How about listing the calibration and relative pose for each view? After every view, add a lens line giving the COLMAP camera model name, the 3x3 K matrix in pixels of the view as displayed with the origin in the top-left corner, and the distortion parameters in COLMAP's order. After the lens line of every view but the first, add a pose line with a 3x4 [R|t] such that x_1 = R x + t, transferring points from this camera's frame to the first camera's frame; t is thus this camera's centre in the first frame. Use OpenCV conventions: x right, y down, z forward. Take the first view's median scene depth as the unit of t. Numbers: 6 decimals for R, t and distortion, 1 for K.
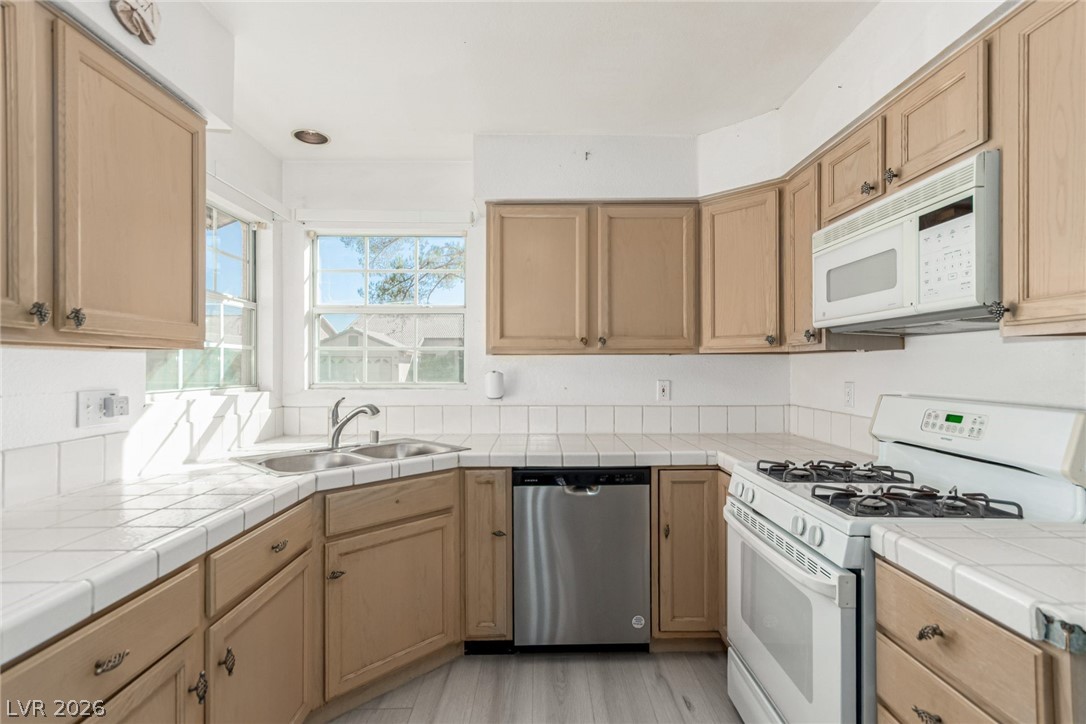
lens RADIAL K [[527.1, 0, 550.6], [0, 527.1, 365.4], [0, 0, 1]] dist [0.000412, 0.000600]
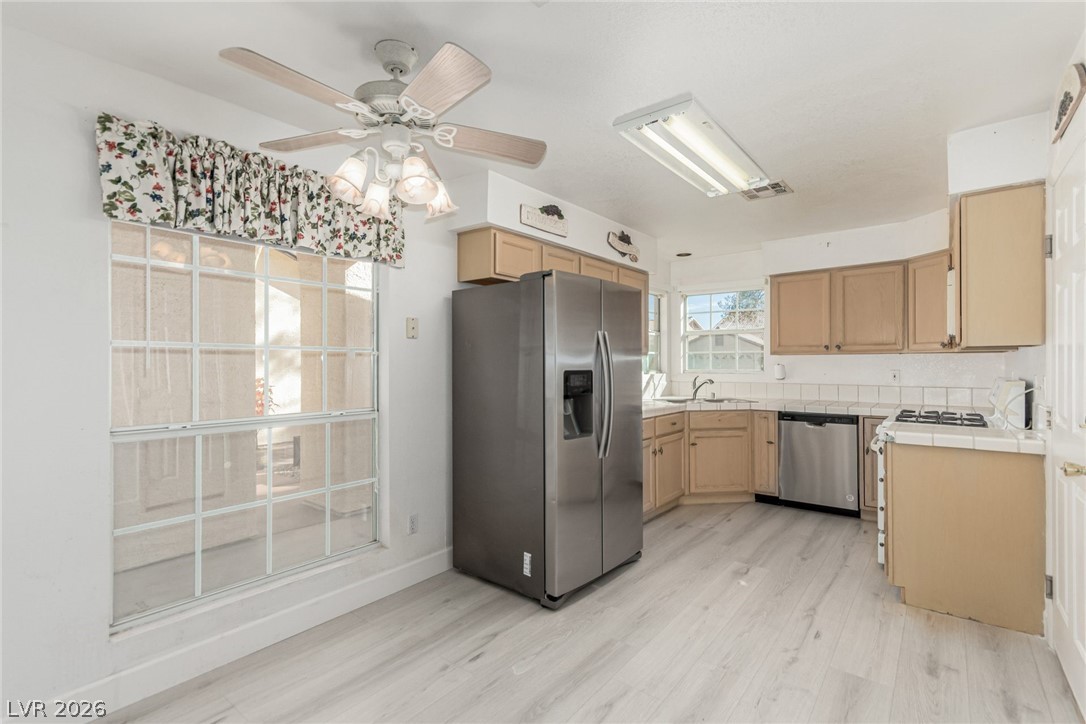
lens RADIAL K [[501.7, 0, 543.0], [0, 501.7, 362.0], [0, 0, 1]] dist [0.000730, 0.000726]
pose [[0.765223, -0.001936, -0.643763, 0.477525], [0.001716, 0.999998, -0.000968, 0.004144], [0.643763, -0.000365, 0.765224, -1.058260]]
